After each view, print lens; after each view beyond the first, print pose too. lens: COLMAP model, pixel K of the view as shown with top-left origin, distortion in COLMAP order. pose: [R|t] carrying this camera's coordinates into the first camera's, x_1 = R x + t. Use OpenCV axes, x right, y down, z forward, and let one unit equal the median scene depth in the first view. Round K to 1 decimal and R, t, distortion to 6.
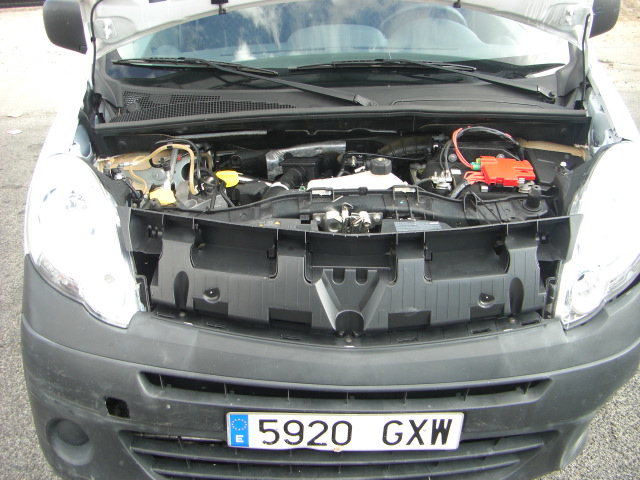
lens RADIAL K [[714.8, 0, 337.5], [0, 714.8, 228.2], [0, 0, 1]] dist [-0.141024, 0.000000]
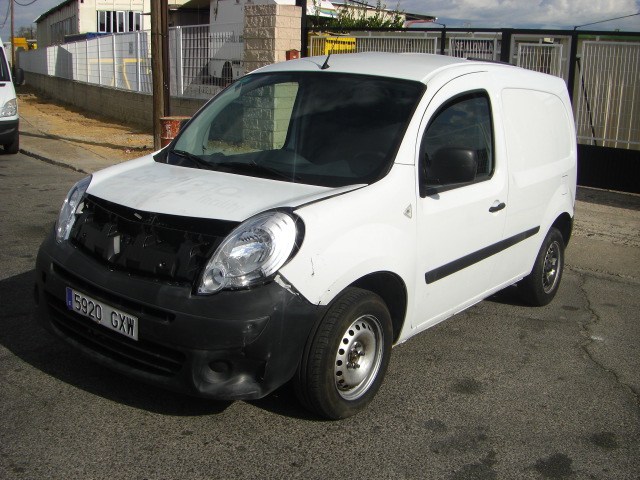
lens RADIAL K [[714.8, 0, 318.0], [0, 714.8, 242.7], [0, 0, 1]] dist [-0.141024, 0.000000]
pose [[0.779680, 0.188251, -0.597211, 1.675637], [-0.325375, 0.936670, -0.129535, 0.157461], [0.535005, 0.295313, 0.791555, -0.330976]]
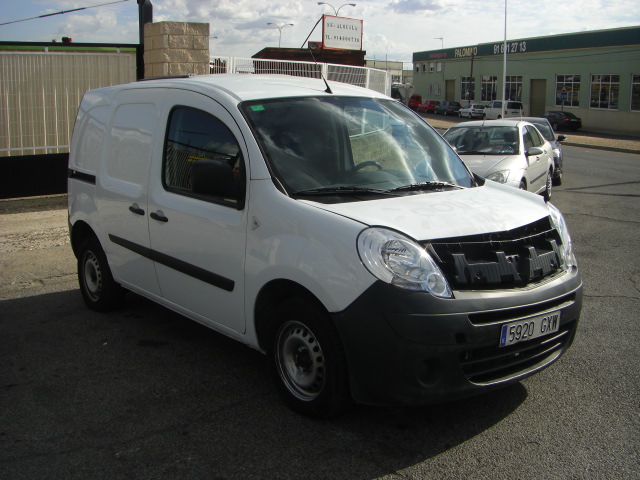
lens RADIAL K [[714.8, 0, 317.1], [0, 714.8, 245.4], [0, 0, 1]] dist [-0.141024, 0.000000]
pose [[0.793205, -0.109093, 0.599103, -1.804102], [0.259607, 0.950521, -0.170631, 0.242618], [-0.550845, 0.290877, 0.782279, -0.423260]]
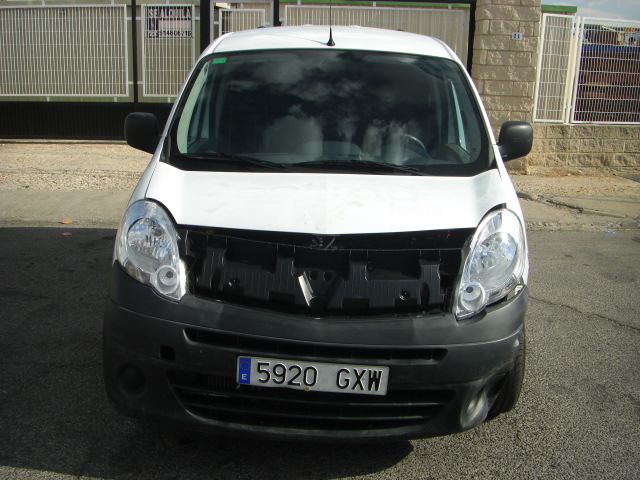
lens RADIAL K [[714.8, 0, 321.8], [0, 714.8, 241.1], [0, 0, 1]] dist [-0.141024, 0.000000]
pose [[0.998143, 0.046165, -0.039749, 0.080410], [-0.053275, 0.977932, -0.202015, 0.312166], [0.029545, 0.203757, 0.978575, -0.588776]]
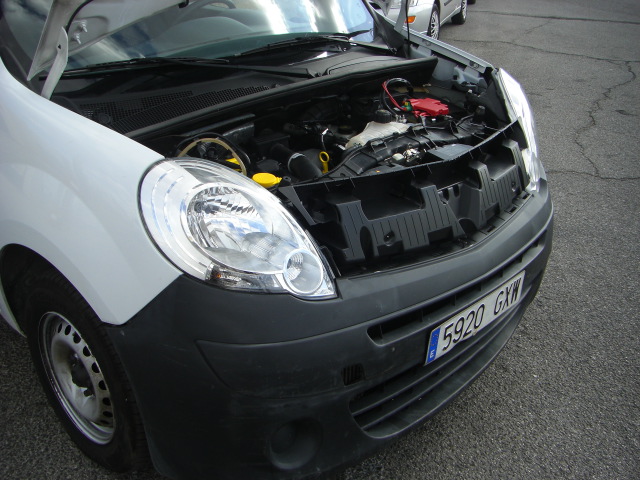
lens RADIAL K [[714.8, 0, 317.2], [0, 714.8, 239.9], [0, 0, 1]] dist [-0.141024, 0.000000]
pose [[0.703796, -0.289107, 0.648913, -0.964465], [0.294459, 0.950001, 0.103886, -0.052749], [-0.646502, 0.117964, 0.753737, 0.225845]]
